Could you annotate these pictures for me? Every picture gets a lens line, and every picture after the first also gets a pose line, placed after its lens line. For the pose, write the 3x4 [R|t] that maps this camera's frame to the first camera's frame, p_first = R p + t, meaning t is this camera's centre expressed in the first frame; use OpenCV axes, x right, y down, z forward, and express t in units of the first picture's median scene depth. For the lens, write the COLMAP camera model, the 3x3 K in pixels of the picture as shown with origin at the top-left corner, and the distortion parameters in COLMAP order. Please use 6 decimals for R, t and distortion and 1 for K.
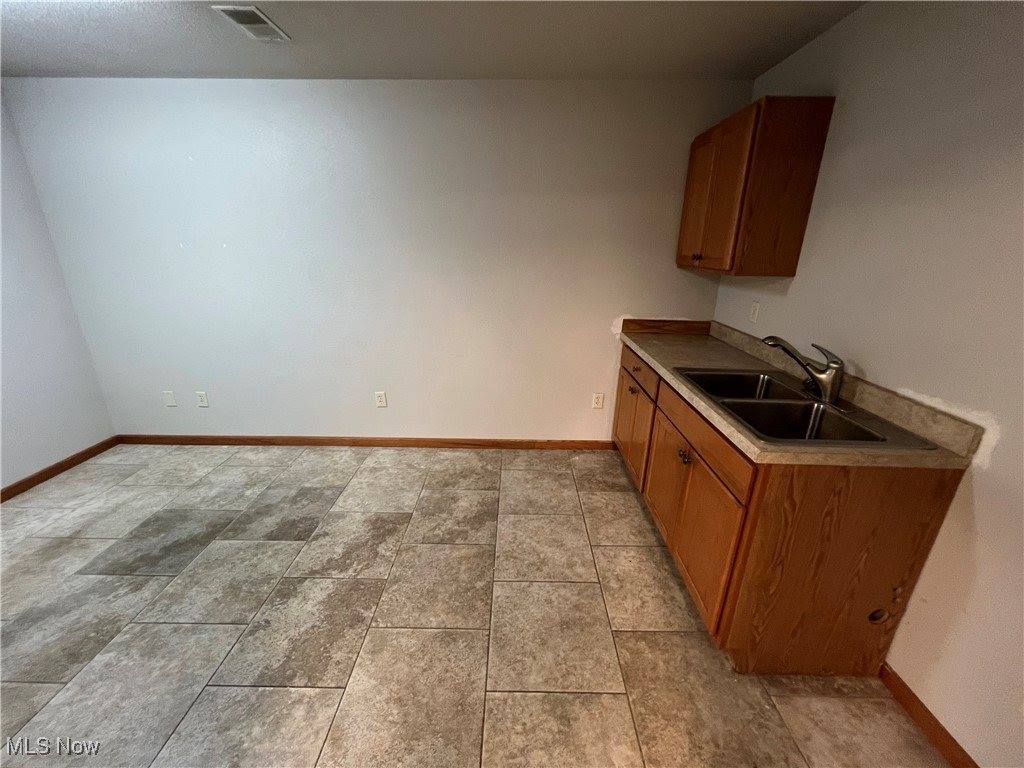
lens RADIAL K [[408.9, 0, 512.8], [0, 408.9, 381.3], [0, 0, 1]] dist [-0.001455, 0.000291]
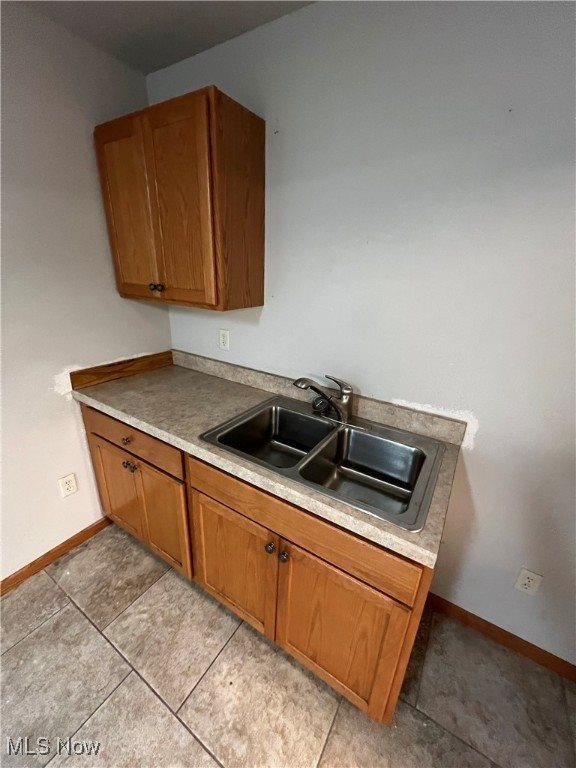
lens RADIAL K [[306.7, 0, 288.0], [0, 306.7, 384.0], [0, 0, 1]] dist [-0.001455, 0.000291]
pose [[0.521511, -0.298423, 0.799356, 0.038978], [0.243733, 0.949910, 0.195614, -0.180581], [-0.817692, 0.092814, 0.568124, 0.465527]]
